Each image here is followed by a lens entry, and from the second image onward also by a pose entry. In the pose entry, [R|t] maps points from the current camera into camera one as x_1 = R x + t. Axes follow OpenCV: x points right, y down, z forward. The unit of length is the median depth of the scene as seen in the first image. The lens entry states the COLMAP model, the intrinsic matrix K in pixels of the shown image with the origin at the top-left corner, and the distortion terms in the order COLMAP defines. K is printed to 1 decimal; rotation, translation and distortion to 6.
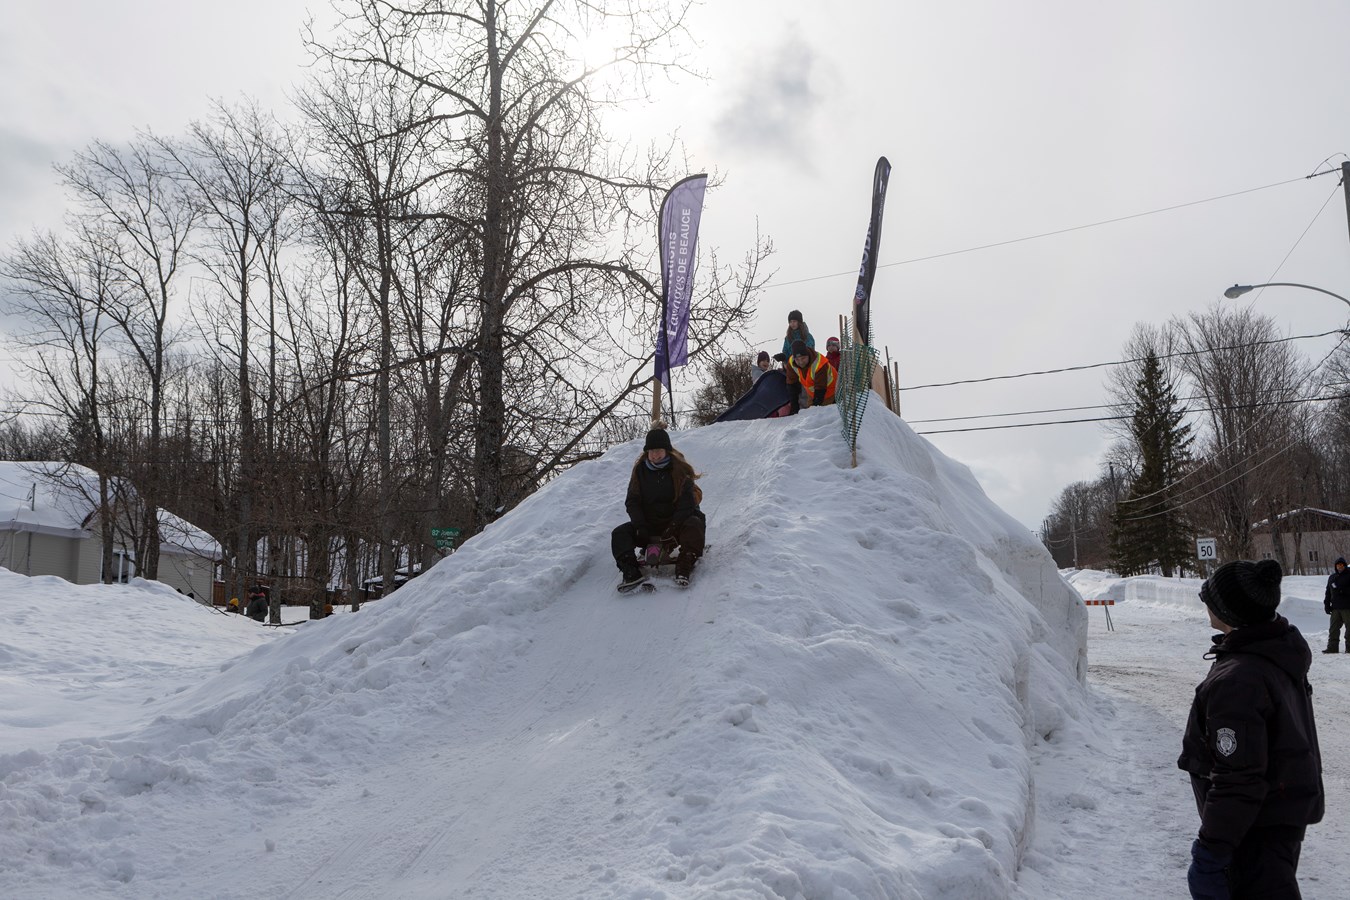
lens RADIAL K [[1299.3, 0, 675.0], [0, 1299.3, 450.0], [0, 0, 1]] dist [0.016466, -0.017005]
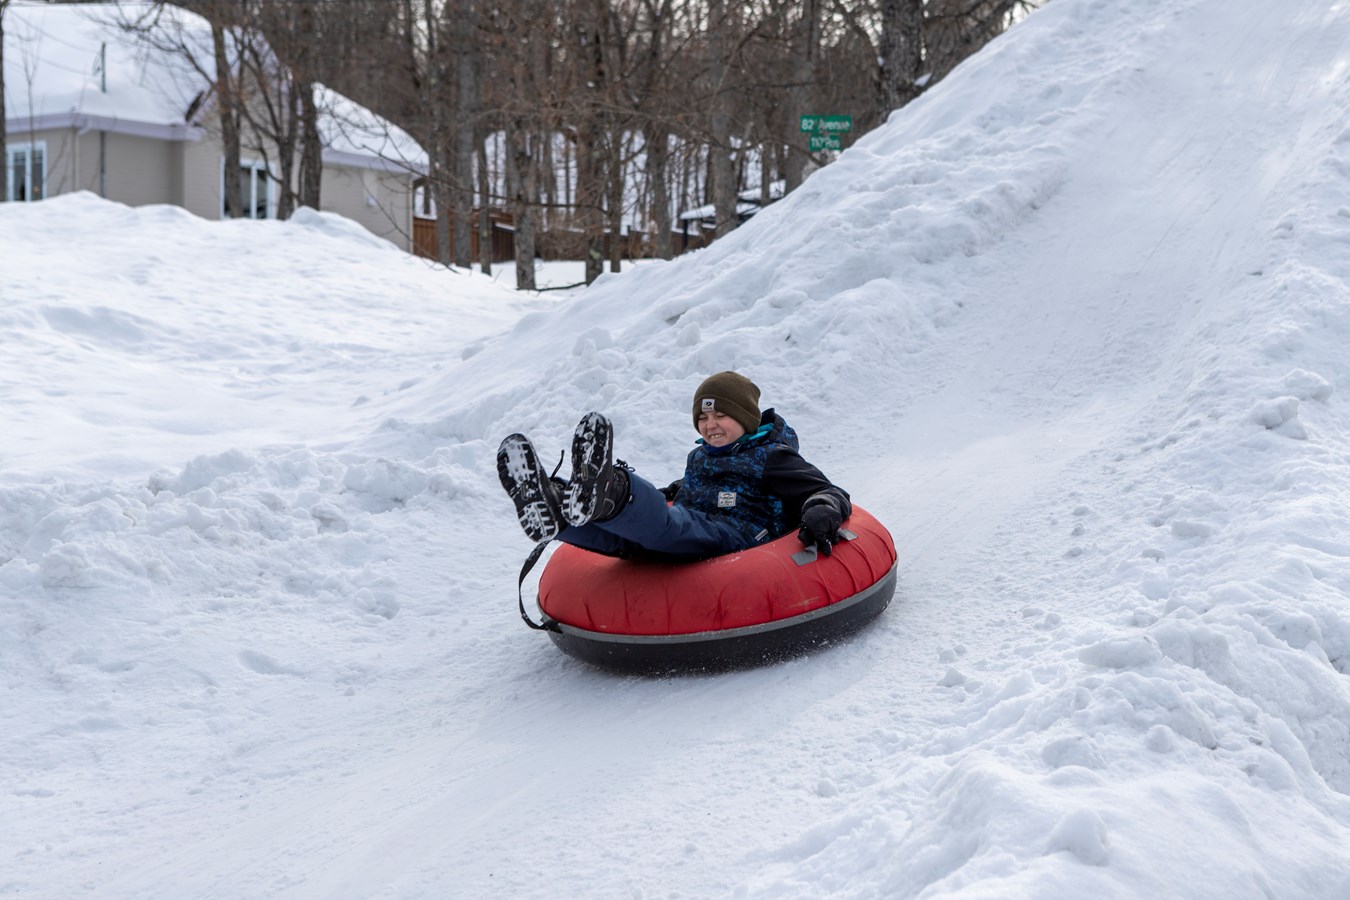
lens RADIAL K [[2607.6, 0, 675.0], [0, 2607.6, 450.0], [0, 0, 1]] dist [-0.020807, -0.262266]
pose [[0.972511, 0.016654, -0.232260, 0.038418], [0.027513, 0.982234, 0.185632, -0.014375], [0.231225, -0.186920, 0.954775, -0.183104]]
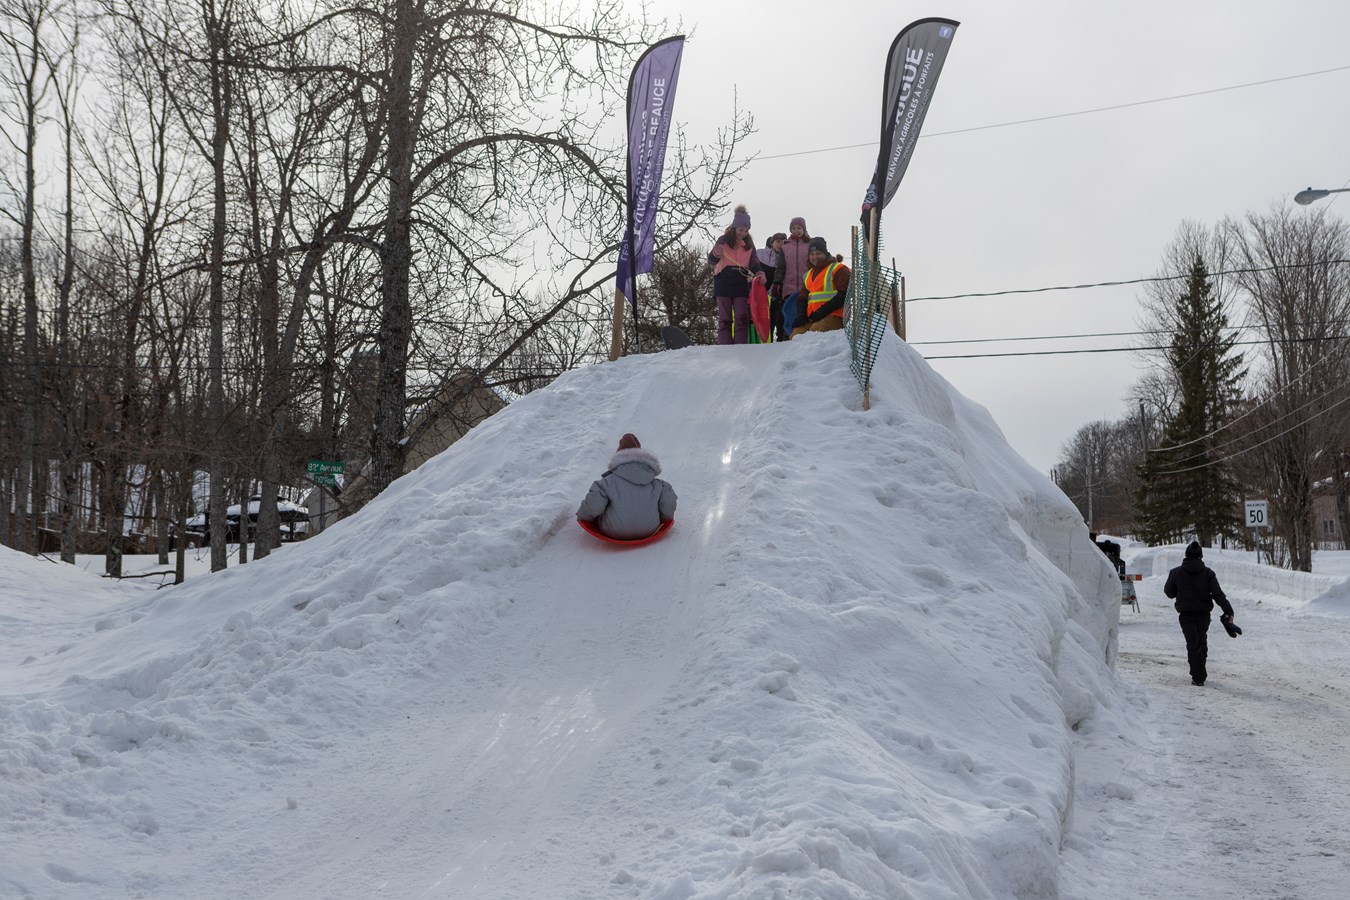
lens RADIAL K [[1747.6, 0, 661.7], [0, 1747.6, 447.1], [0, 0, 1]] dist [-0.020941, -0.014783]
pose [[0.997778, 0.031316, 0.058812, -0.071824], [-0.034179, 0.998247, 0.048322, -0.014781], [-0.057195, -0.050224, 0.997099, -0.154067]]
